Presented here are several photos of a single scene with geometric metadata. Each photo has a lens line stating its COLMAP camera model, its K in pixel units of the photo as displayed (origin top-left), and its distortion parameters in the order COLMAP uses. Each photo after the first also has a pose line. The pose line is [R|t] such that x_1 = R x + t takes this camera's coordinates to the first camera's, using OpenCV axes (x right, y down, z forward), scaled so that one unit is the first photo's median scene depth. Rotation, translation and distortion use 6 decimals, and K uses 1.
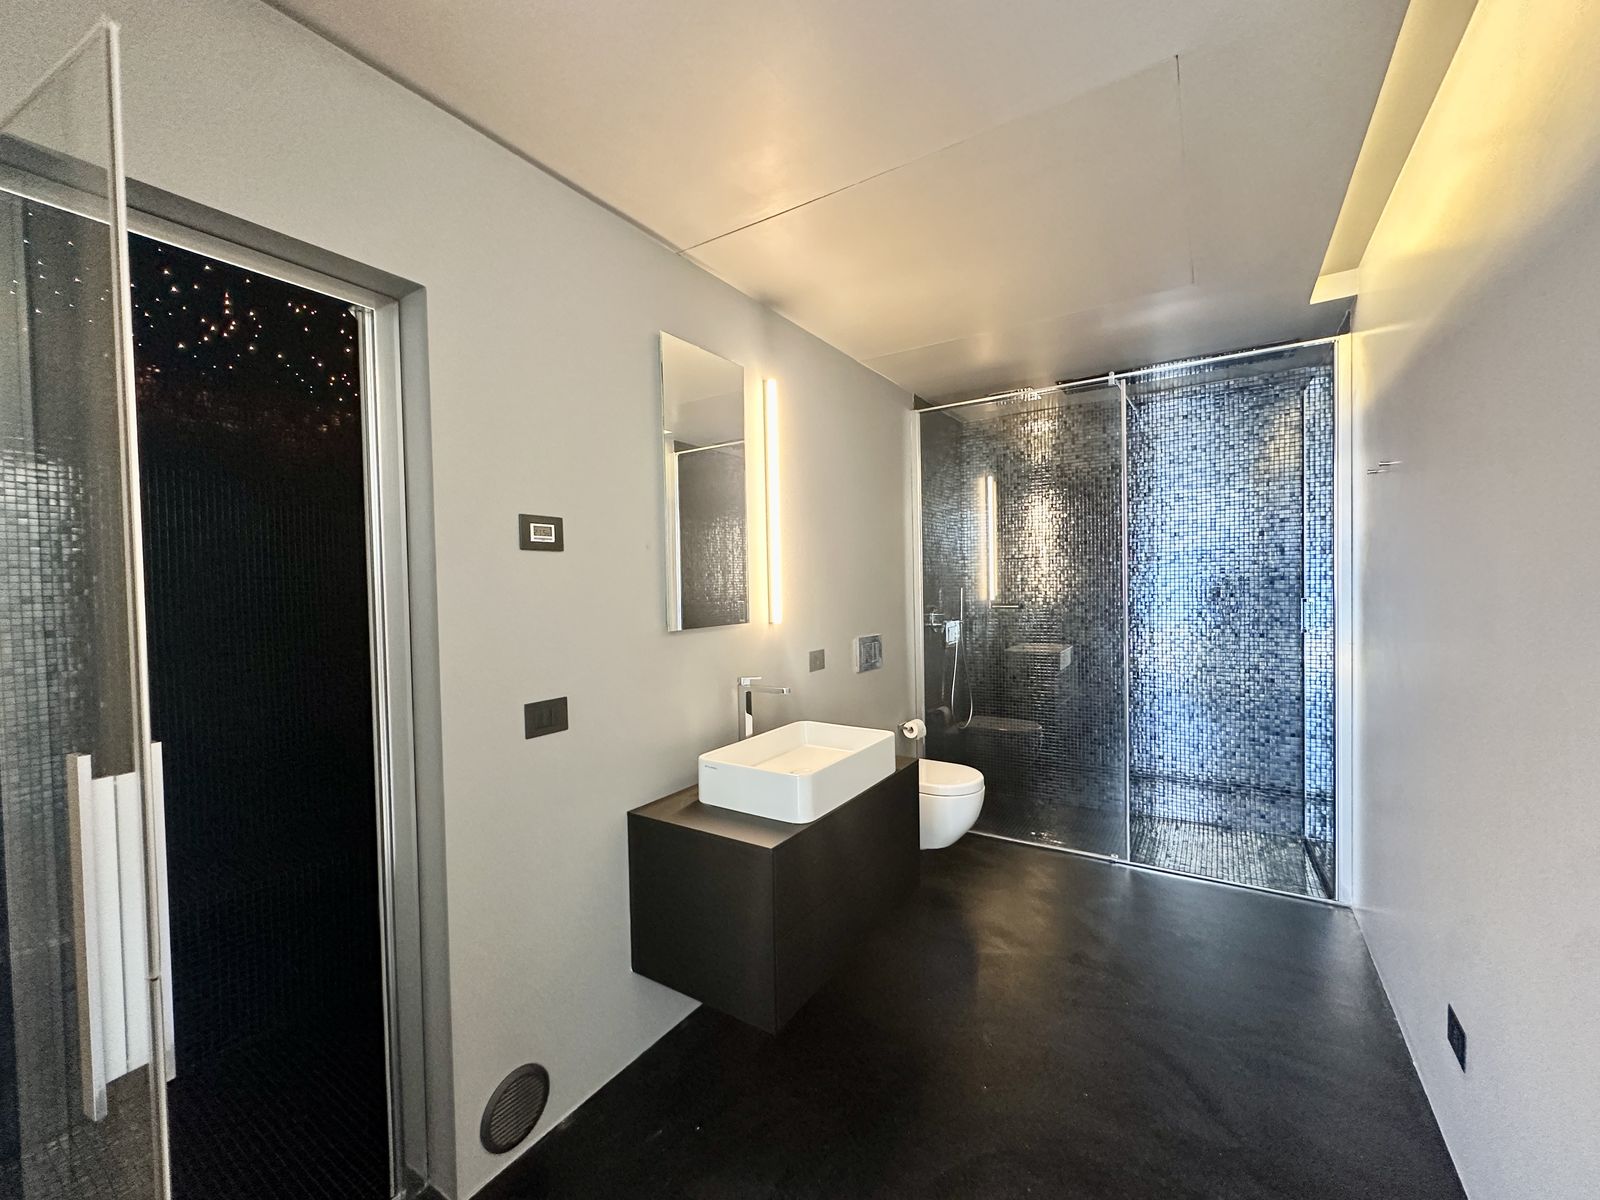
lens RADIAL K [[651.4, 0, 798.7], [0, 651.4, 602.6], [0, 0, 1]] dist [-0.001097, 0.000018]
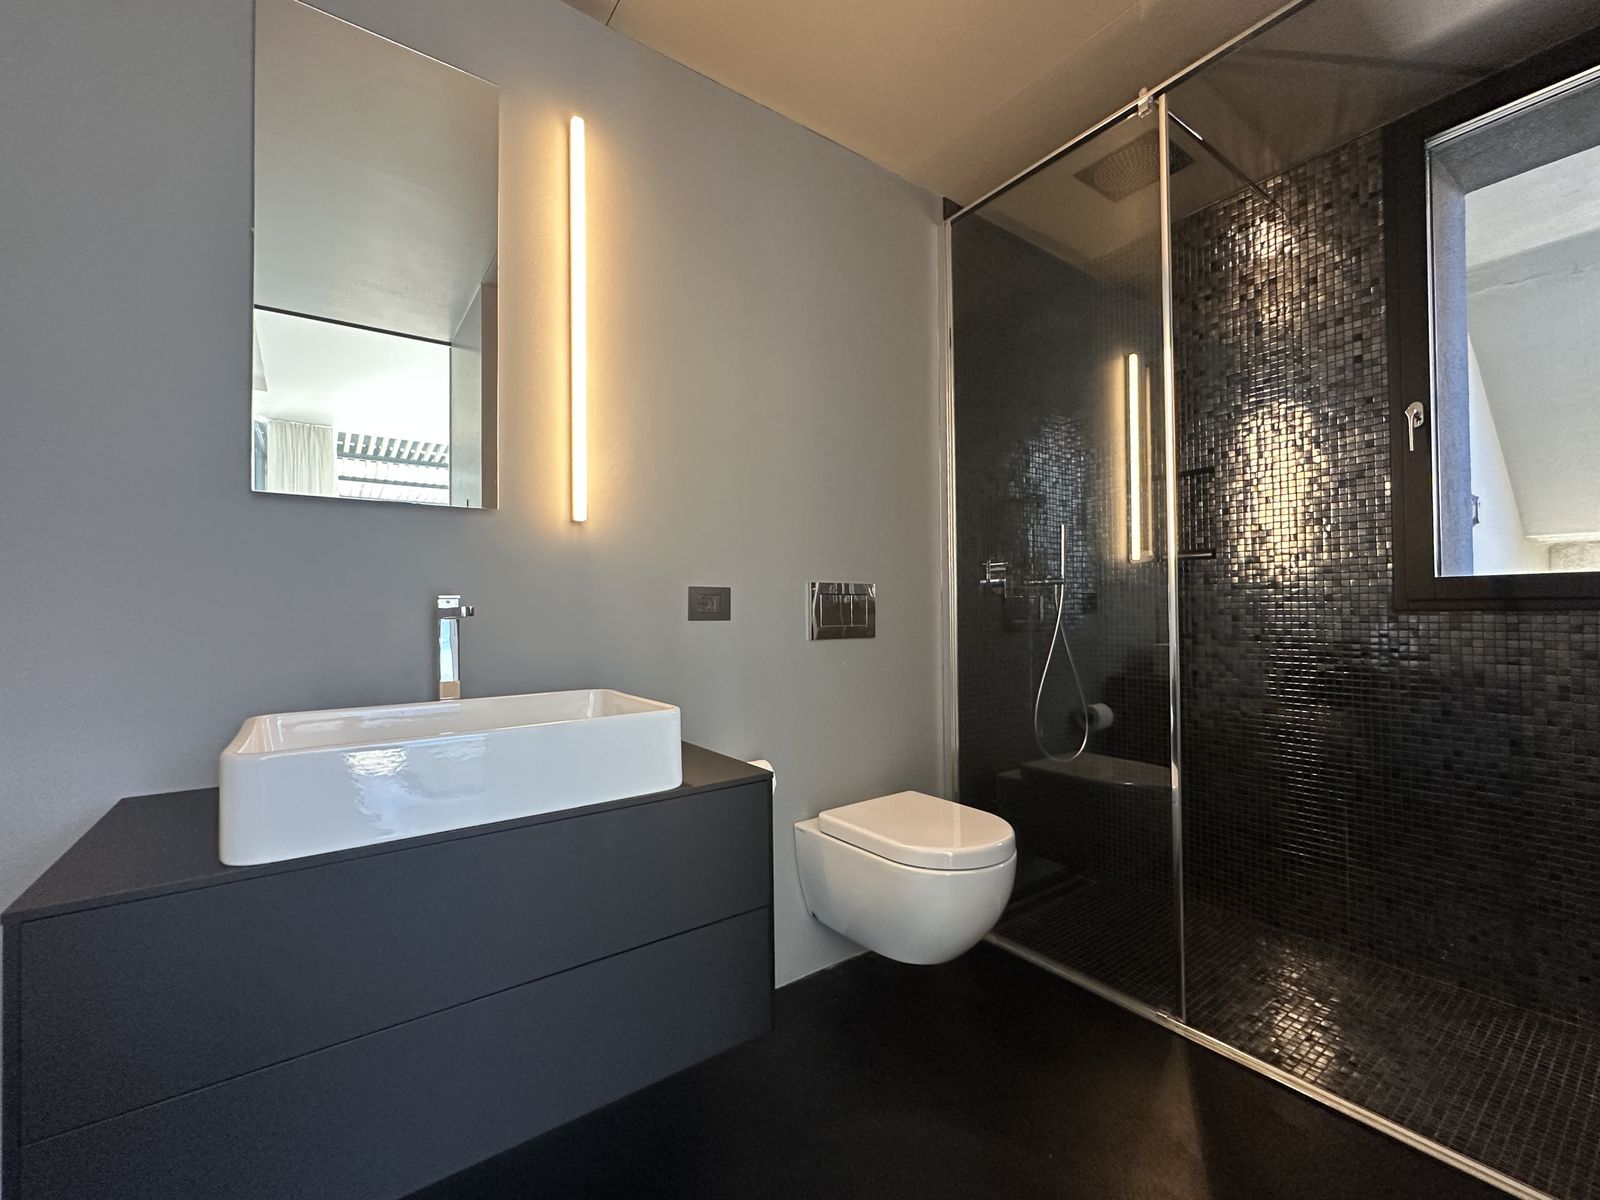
lens RADIAL K [[651.4, 0, 798.7], [0, 651.4, 602.6], [0, 0, 1]] dist [-0.001097, 0.000018]
pose [[0.928356, 0.026520, -0.370746, 0.309339], [-0.039976, 0.998790, -0.028656, 0.093613], [0.369537, 0.041424, 0.928292, 0.415305]]
